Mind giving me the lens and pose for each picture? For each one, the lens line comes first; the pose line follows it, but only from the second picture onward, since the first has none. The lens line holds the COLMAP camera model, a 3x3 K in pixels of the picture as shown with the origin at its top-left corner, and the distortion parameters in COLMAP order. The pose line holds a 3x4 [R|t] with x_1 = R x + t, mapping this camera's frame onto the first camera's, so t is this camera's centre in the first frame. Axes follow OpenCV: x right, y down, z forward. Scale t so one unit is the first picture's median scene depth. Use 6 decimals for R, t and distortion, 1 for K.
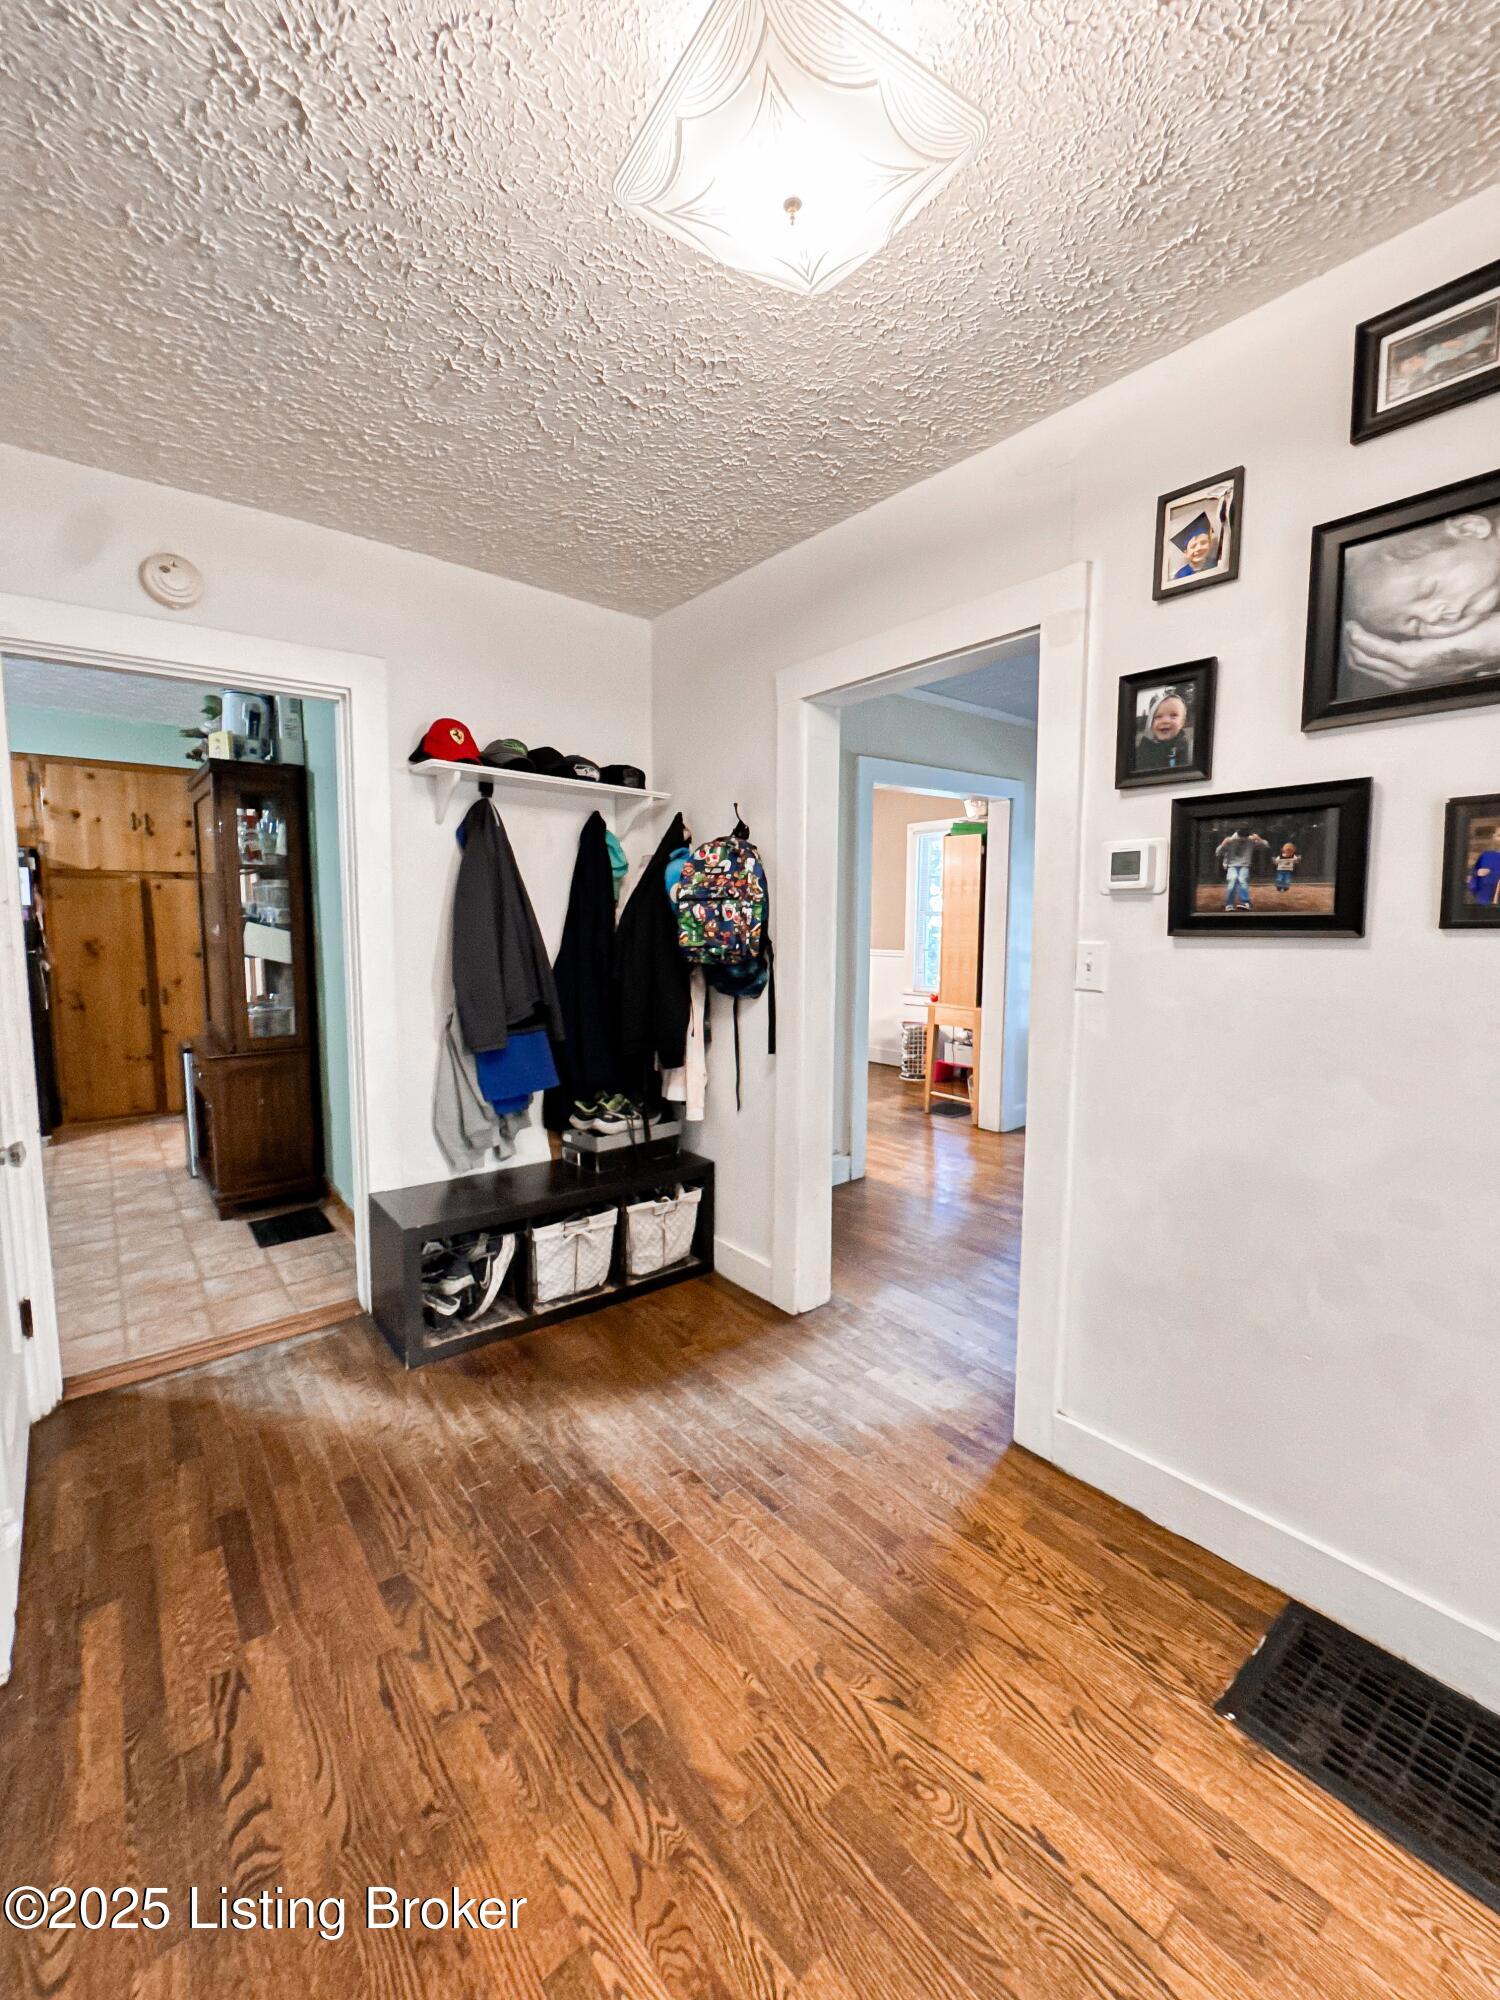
lens RADIAL K [[807.4, 0, 747.0], [0, 807.4, 1003.3], [0, 0, 1]] dist [-0.001292, 0.000613]
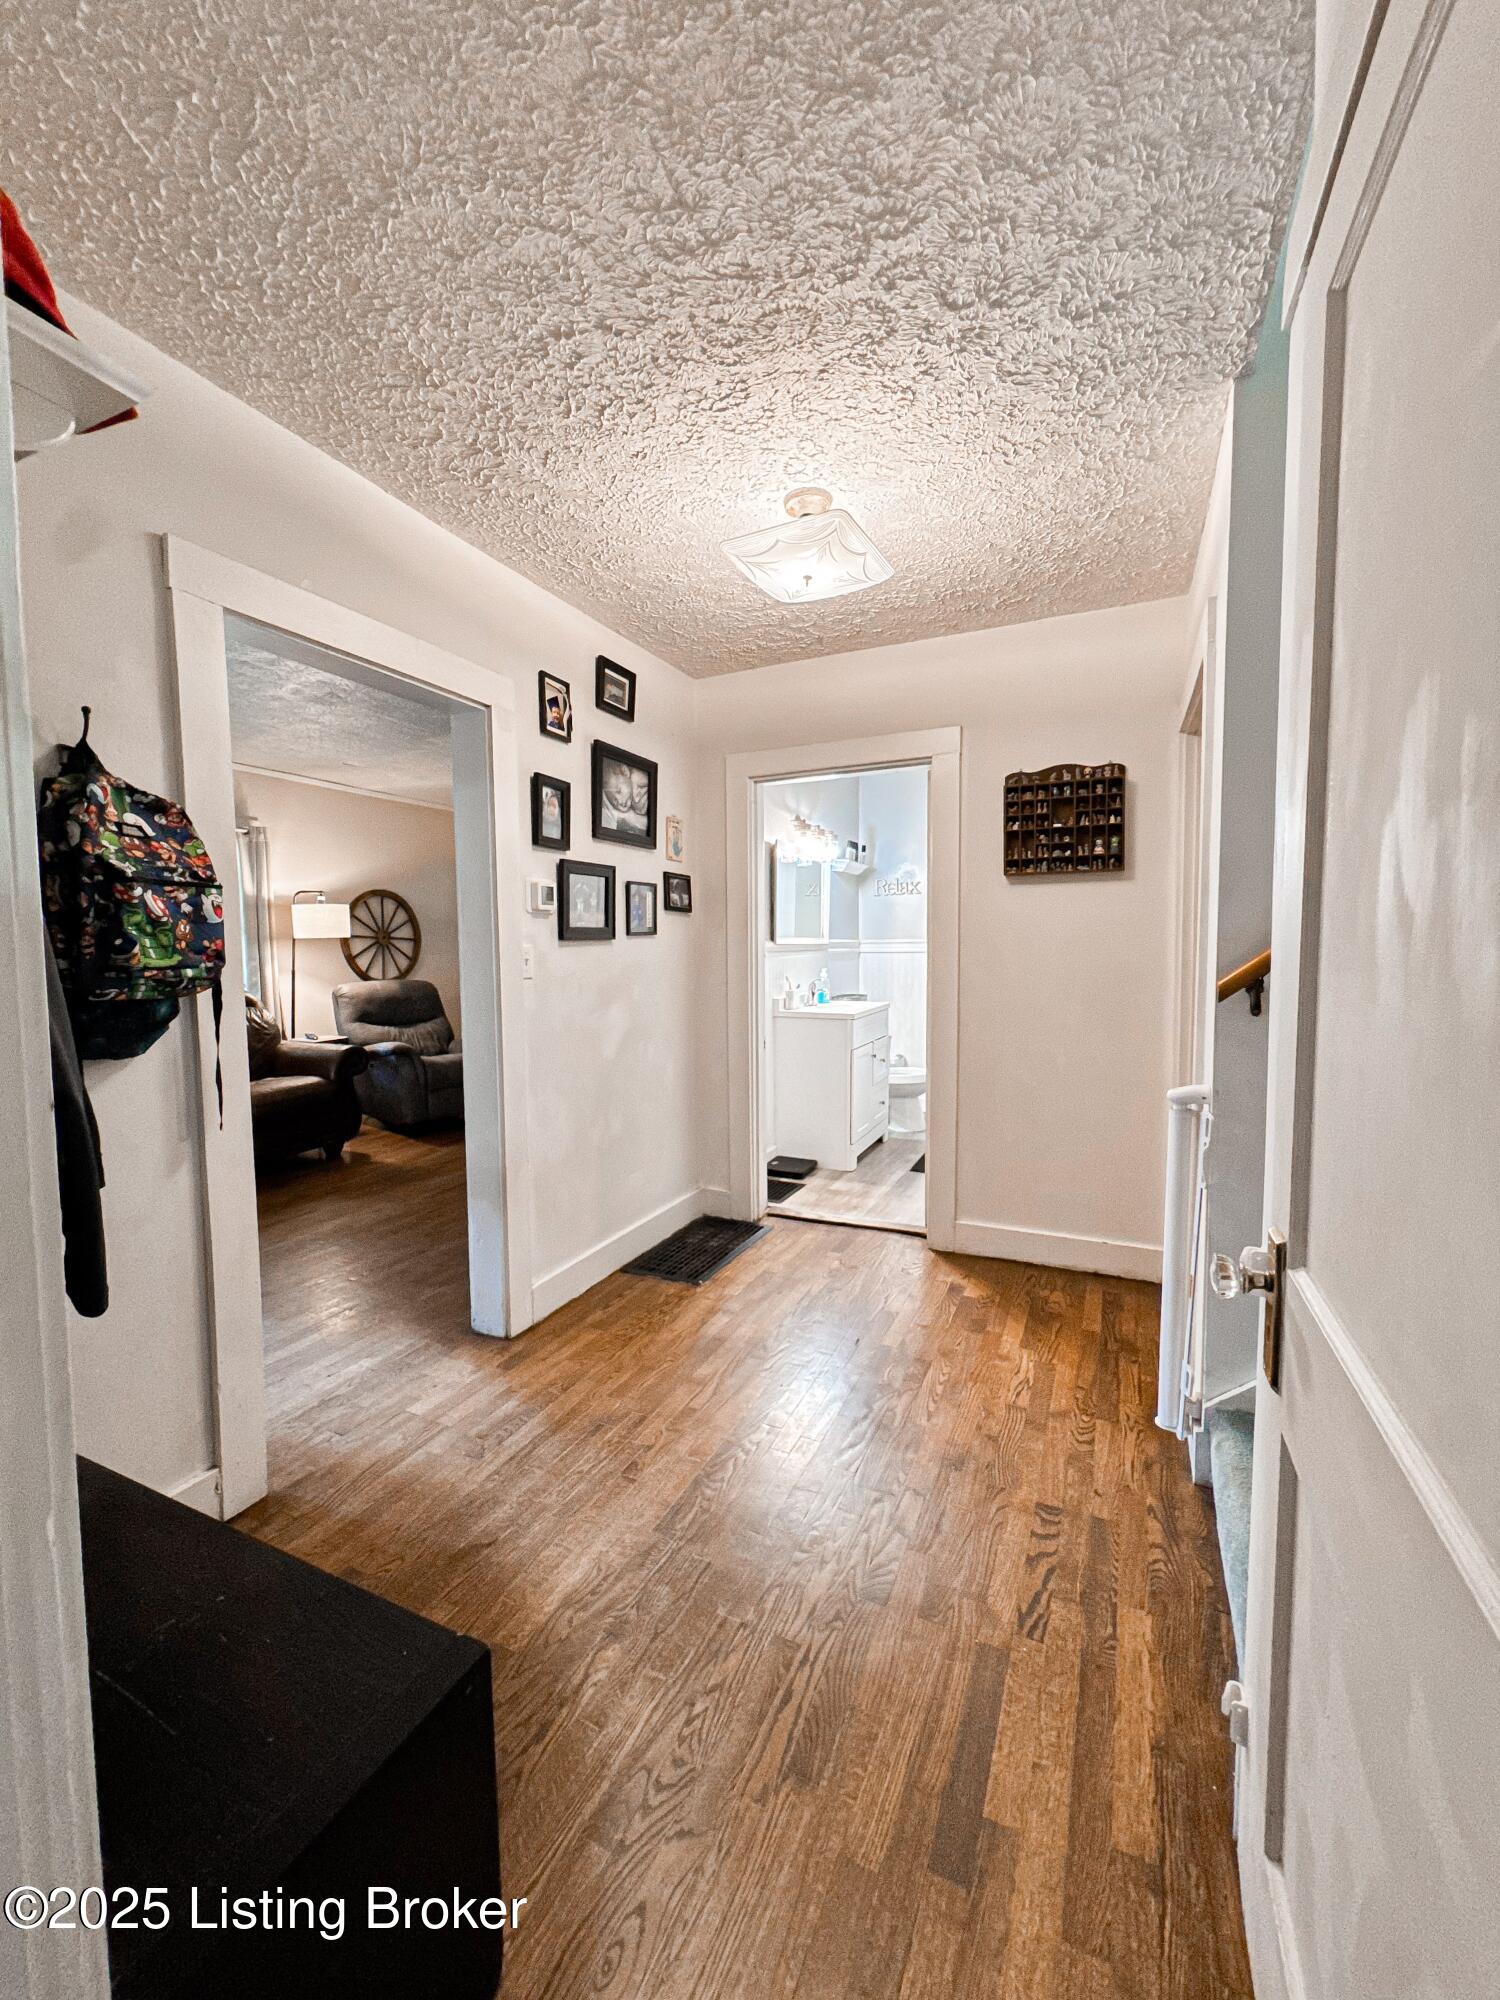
lens RADIAL K [[807.4, 0, 747.3], [0, 807.4, 1002.1], [0, 0, 1]] dist [-0.001292, 0.000613]
pose [[-0.438212, -0.062993, 0.896662, -1.155508], [0.097130, 0.988382, 0.116905, -0.115411], [-0.893609, 0.138322, -0.427002, 1.399738]]
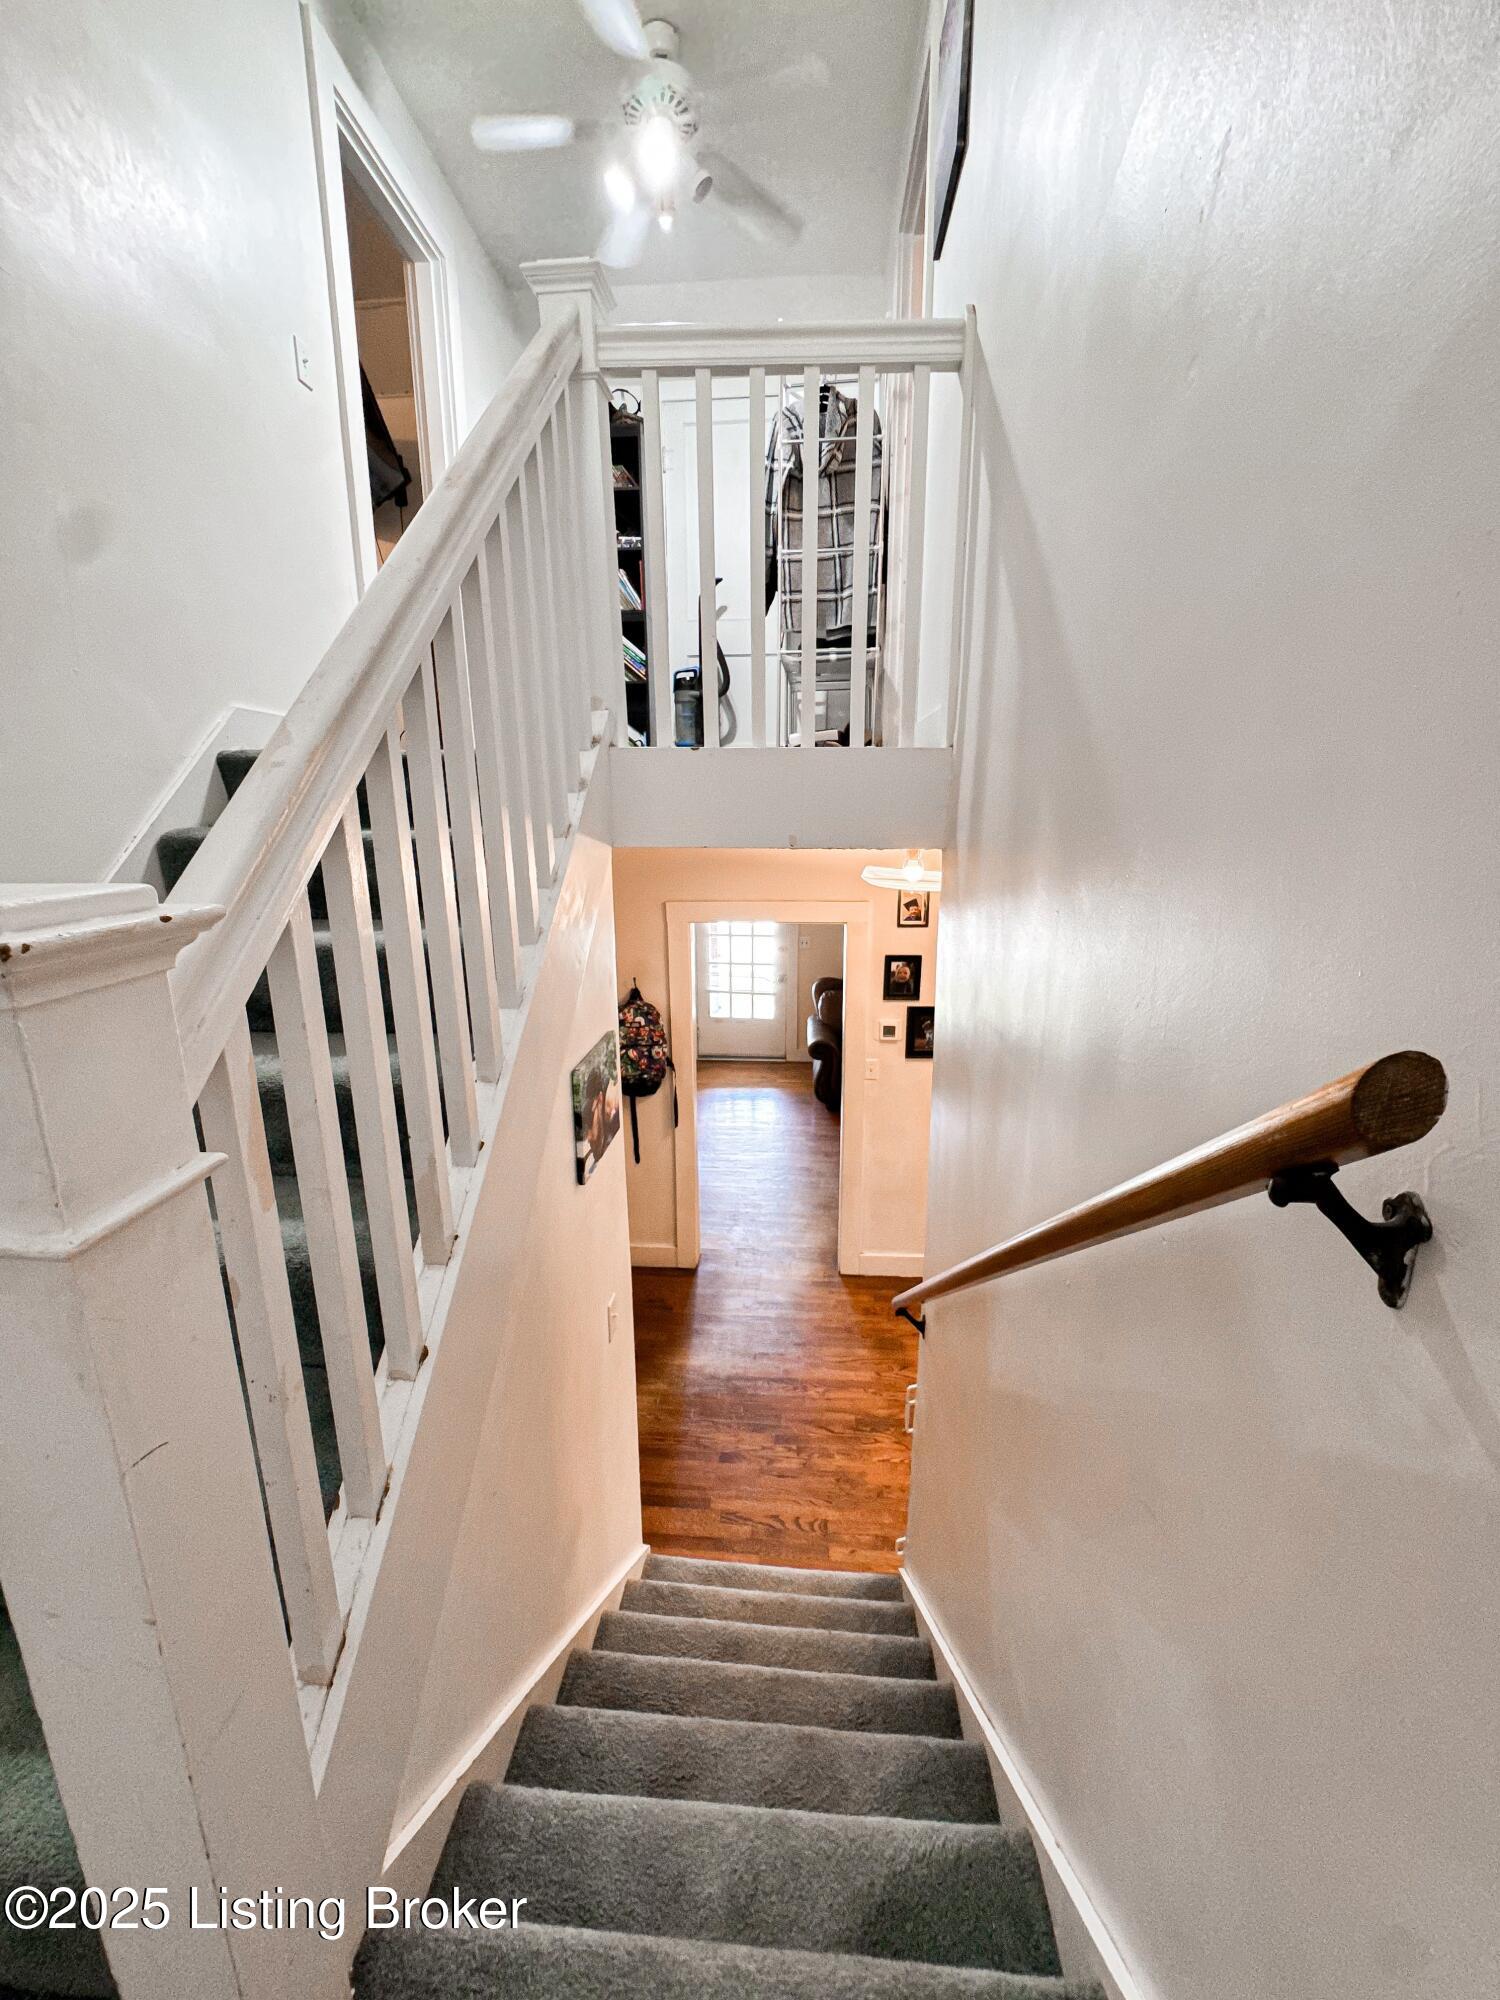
lens RADIAL K [[807.4, 0, 747.0], [0, 807.4, 999.4], [0, 0, 1]] dist [-0.001292, 0.000613]
pose [[0.686819, -0.178536, 0.704560, -1.570500], [0.080629, 0.982094, 0.170264, -0.737287], [-0.722342, -0.060133, 0.688916, -0.370042]]
